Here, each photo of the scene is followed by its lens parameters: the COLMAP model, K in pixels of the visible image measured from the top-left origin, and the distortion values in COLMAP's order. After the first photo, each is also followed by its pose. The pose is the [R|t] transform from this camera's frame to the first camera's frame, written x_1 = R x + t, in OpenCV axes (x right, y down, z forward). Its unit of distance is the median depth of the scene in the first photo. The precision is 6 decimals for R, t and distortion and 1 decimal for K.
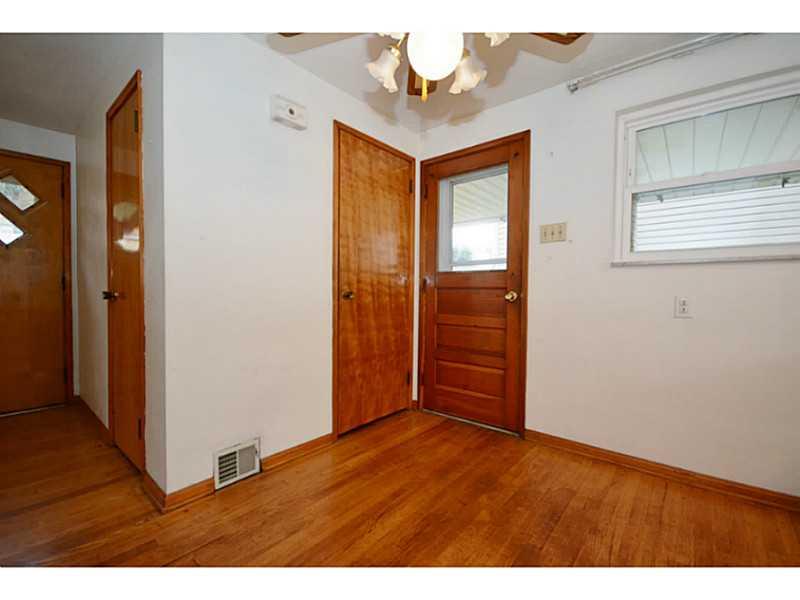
lens RADIAL K [[353.4, 0, 400.0], [0, 353.4, 300.0], [0, 0, 1]] dist [0.002670, -0.000099]
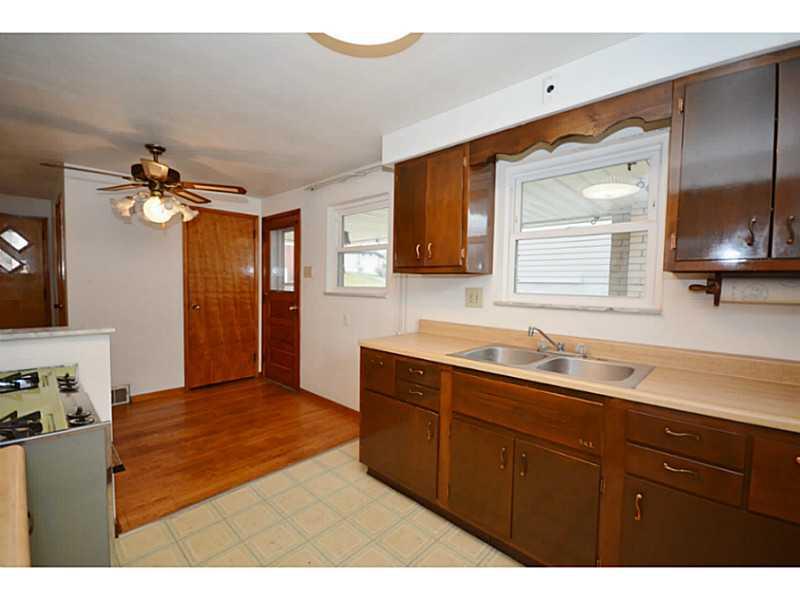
lens RADIAL K [[350.8, 0, 400.1], [0, 350.8, 300.9], [0, 0, 1]] dist [0.002264, 0.000098]
pose [[0.998433, 0.012334, -0.054581, 0.914209], [-0.010762, 0.999521, 0.028999, -0.098673], [0.054912, -0.028366, 0.998088, -0.616805]]
